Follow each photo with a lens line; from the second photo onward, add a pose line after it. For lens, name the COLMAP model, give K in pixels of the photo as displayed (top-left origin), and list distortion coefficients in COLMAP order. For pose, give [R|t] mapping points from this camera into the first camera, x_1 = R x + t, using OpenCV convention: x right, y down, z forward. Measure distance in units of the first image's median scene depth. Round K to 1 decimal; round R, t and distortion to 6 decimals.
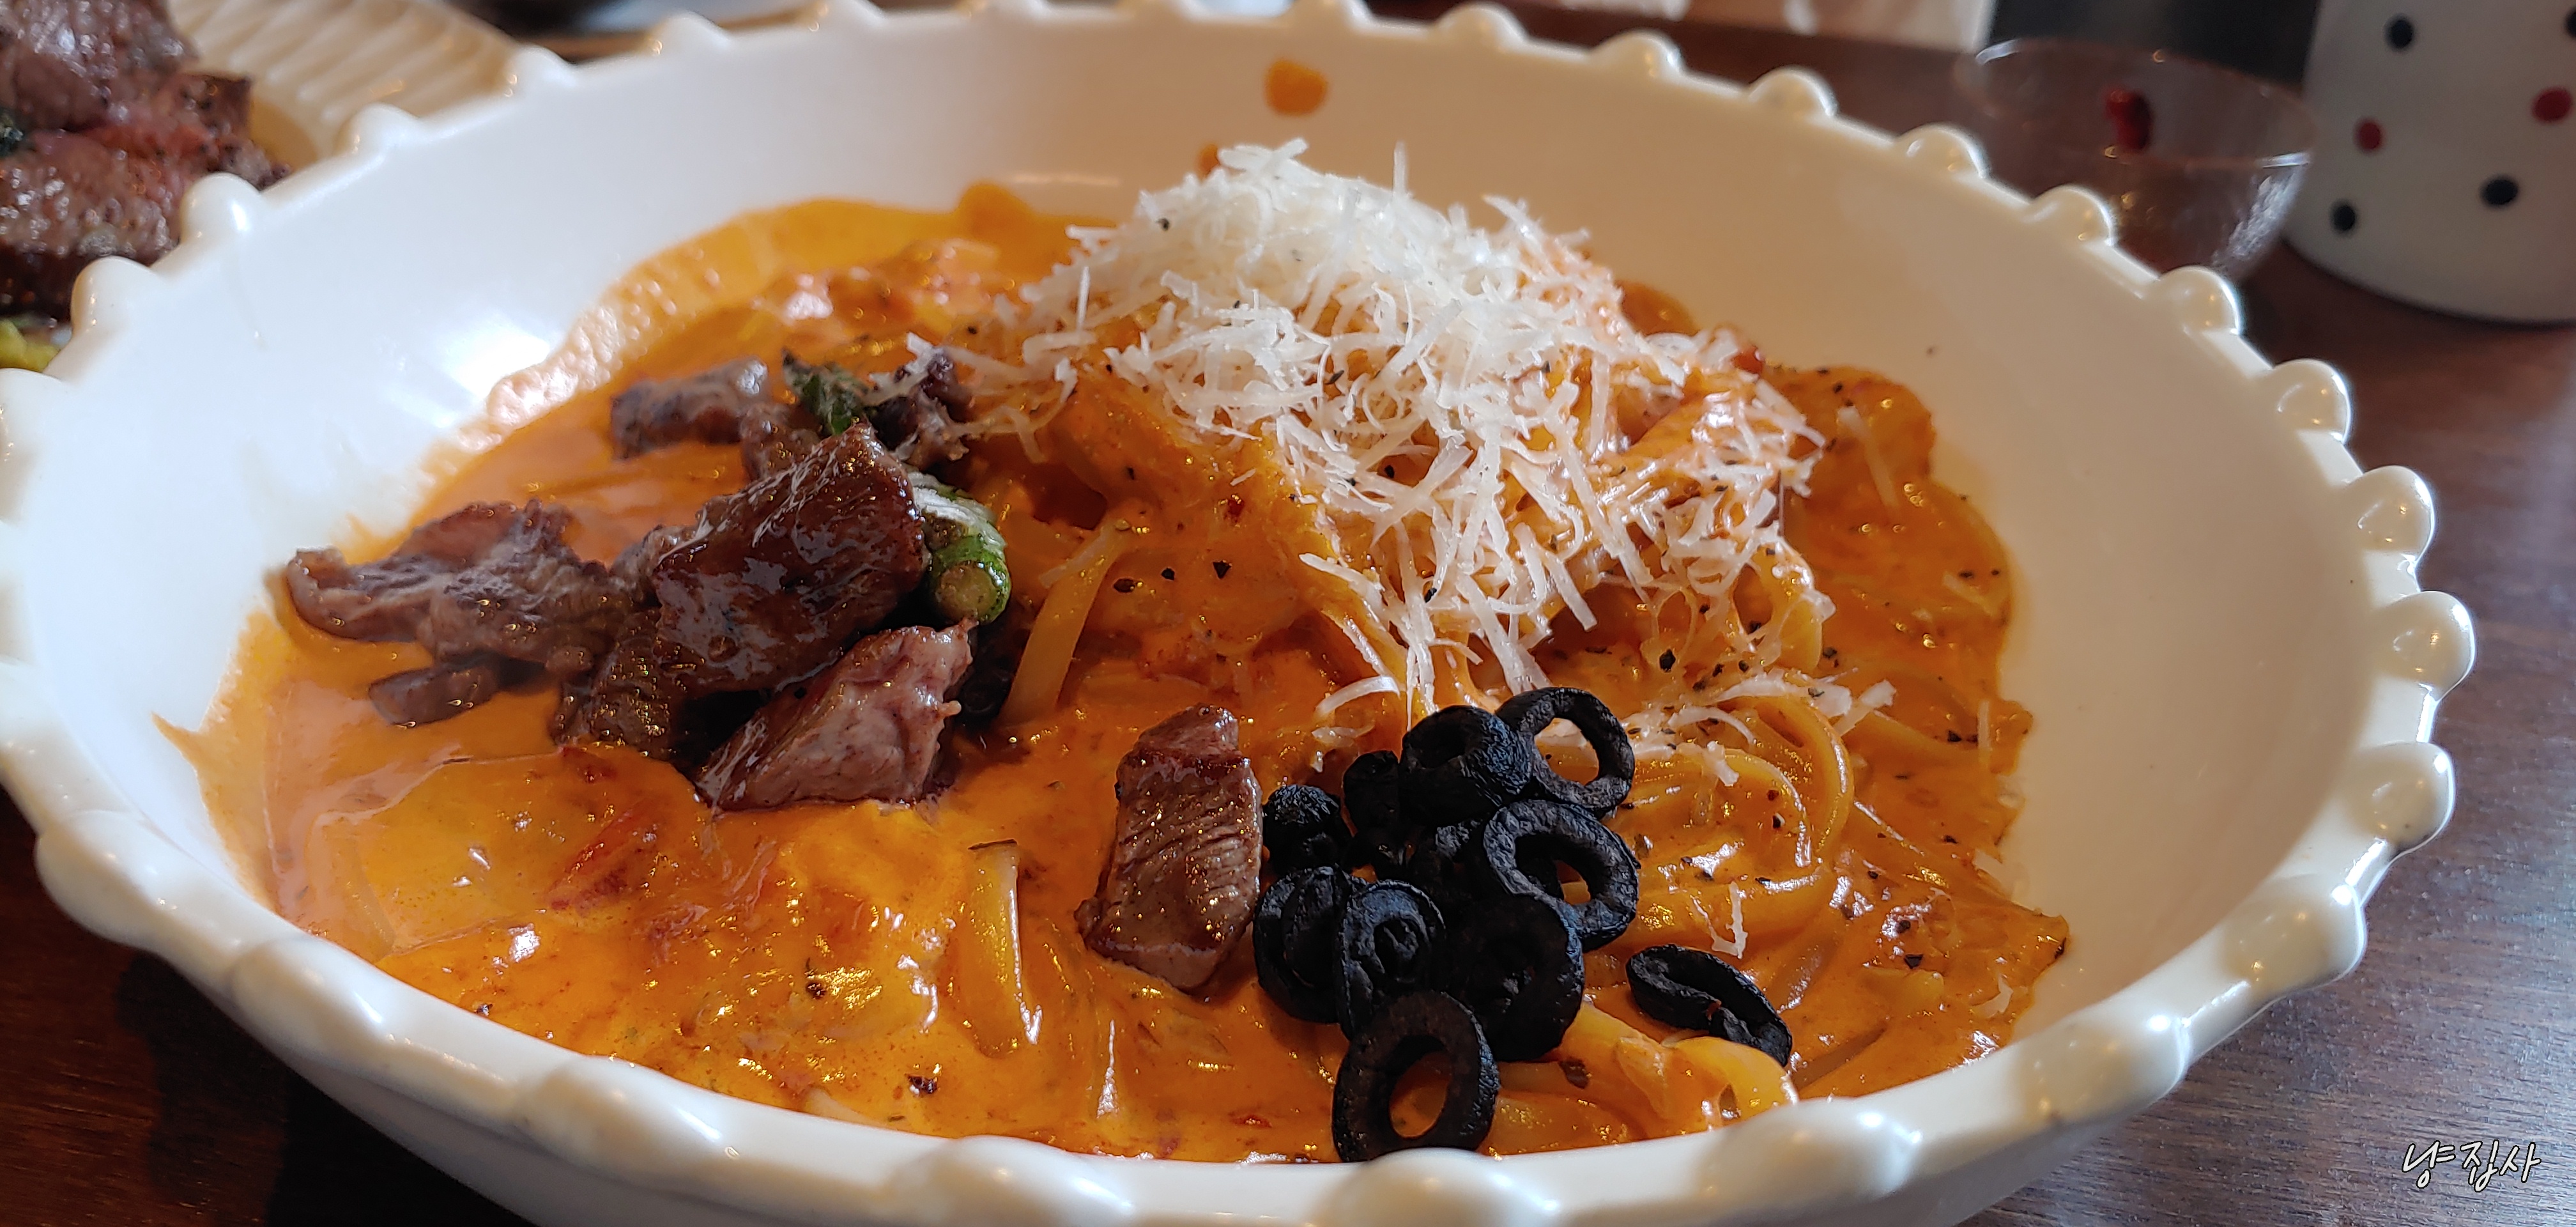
lens RADIAL K [[2076.6, 0, 1292.2], [0, 2076.6, 615.9], [0, 0, 1]] dist [0.010943, 0.001888]
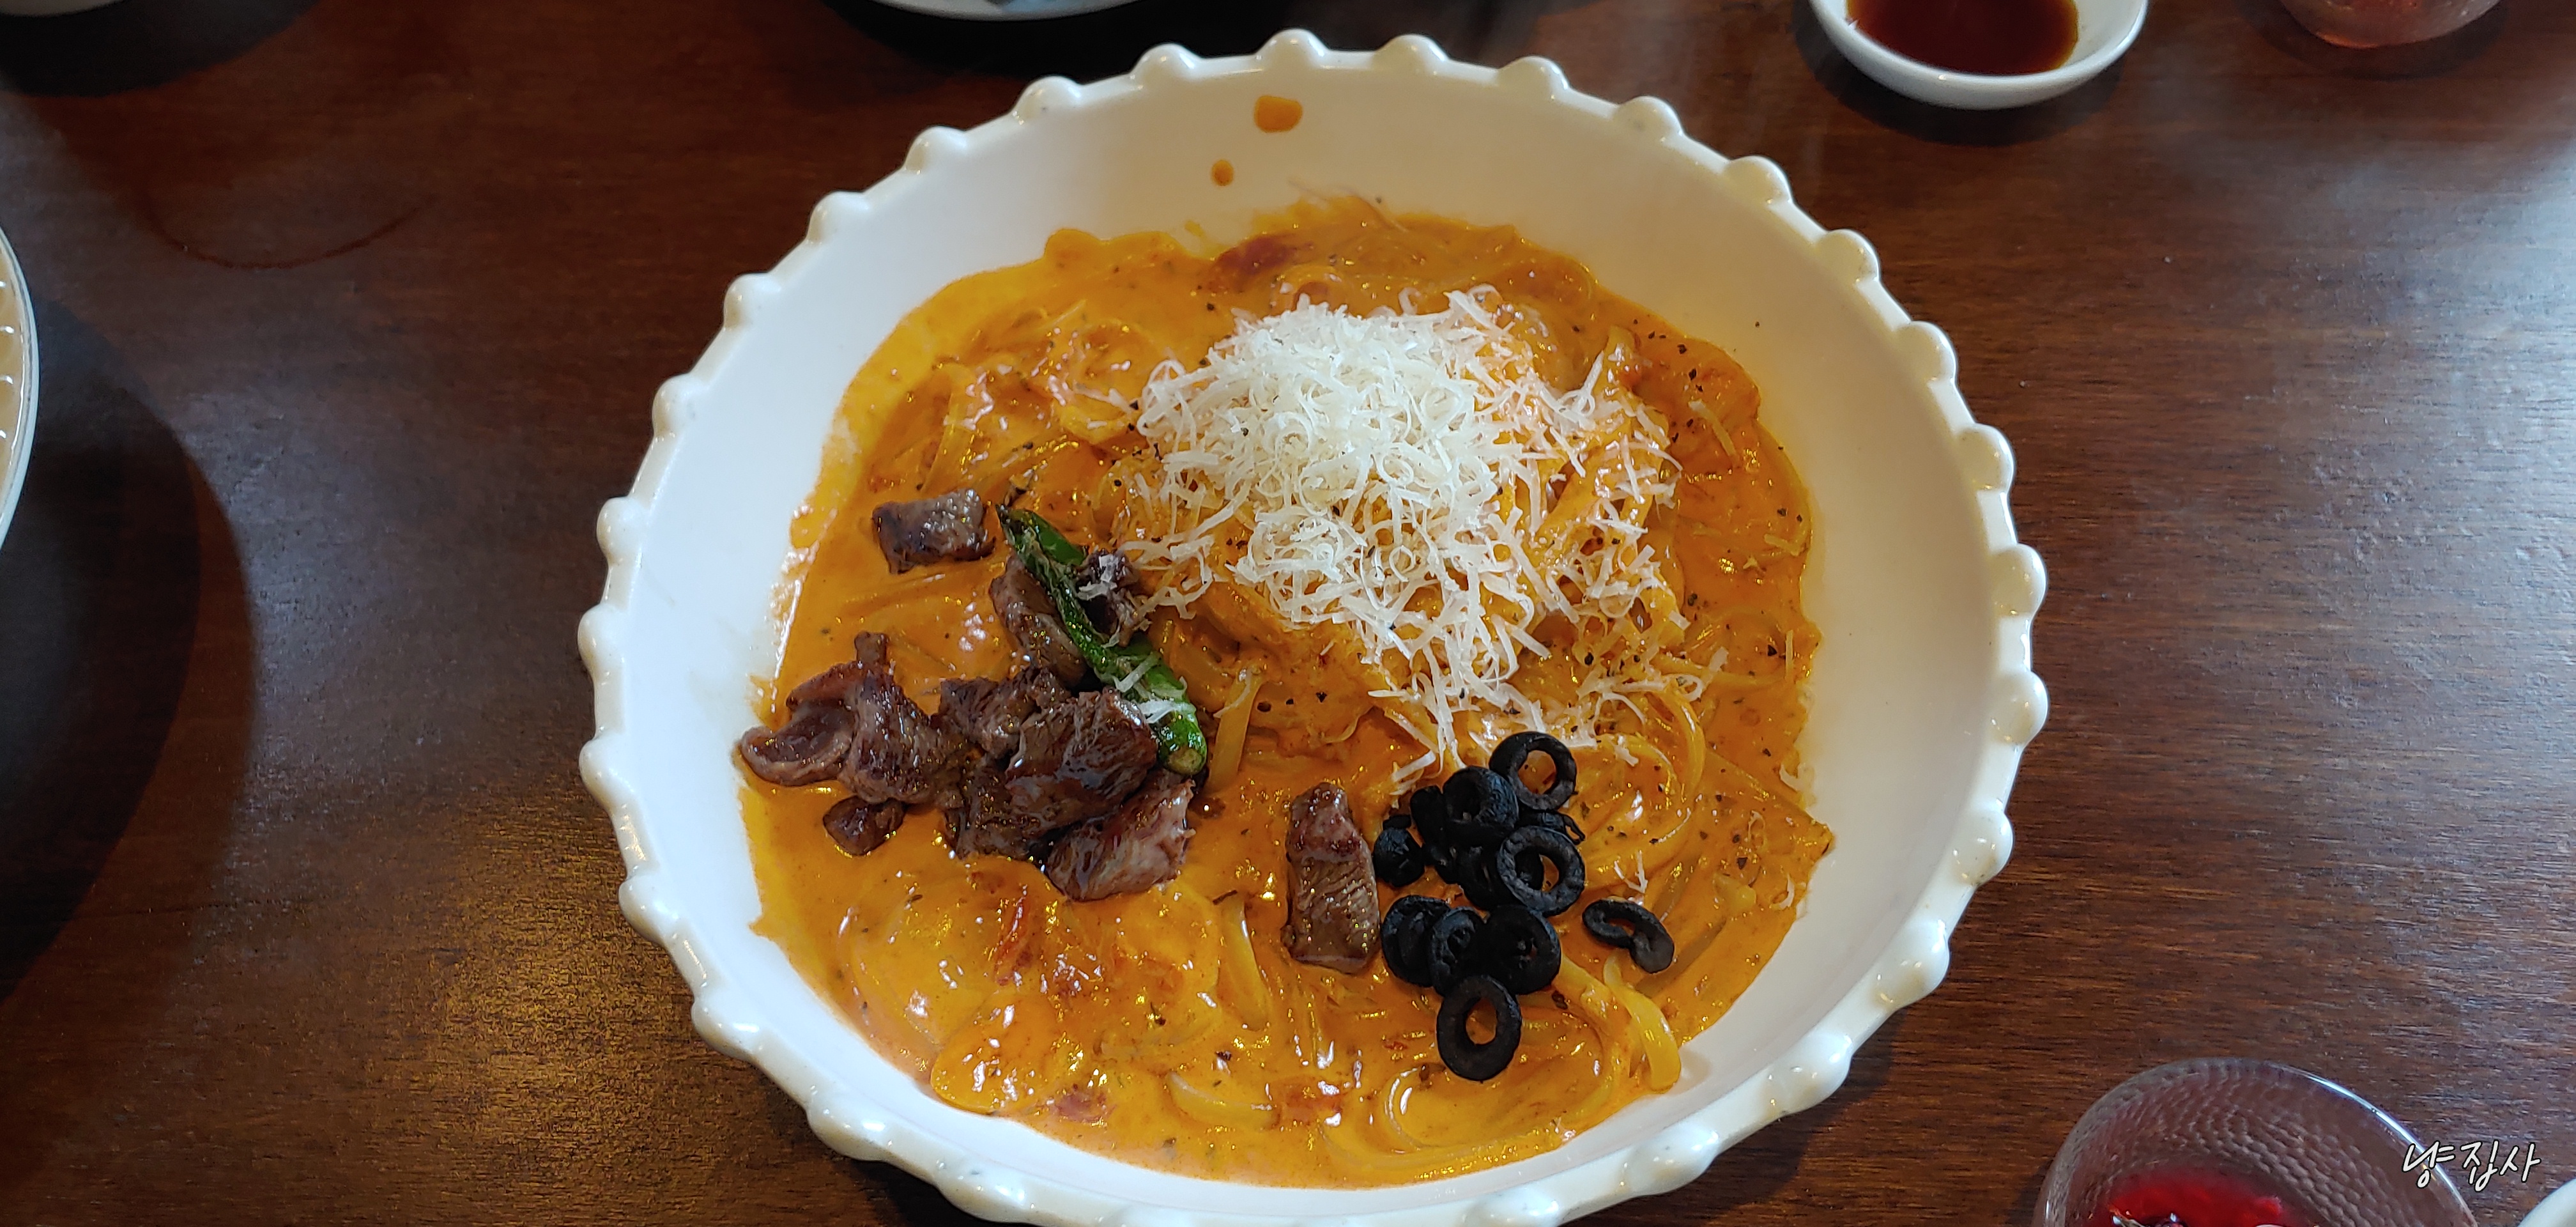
lens RADIAL K [[2014.1, 0, 1284.3], [0, 2014.1, 605.7], [0, 0, 1]] dist [0.091602, -0.001614]
pose [[0.989019, -0.146450, -0.019822, -0.020795], [0.141671, 0.901356, 0.409251, -0.752073], [-0.042068, -0.407565, 0.912206, -0.448644]]
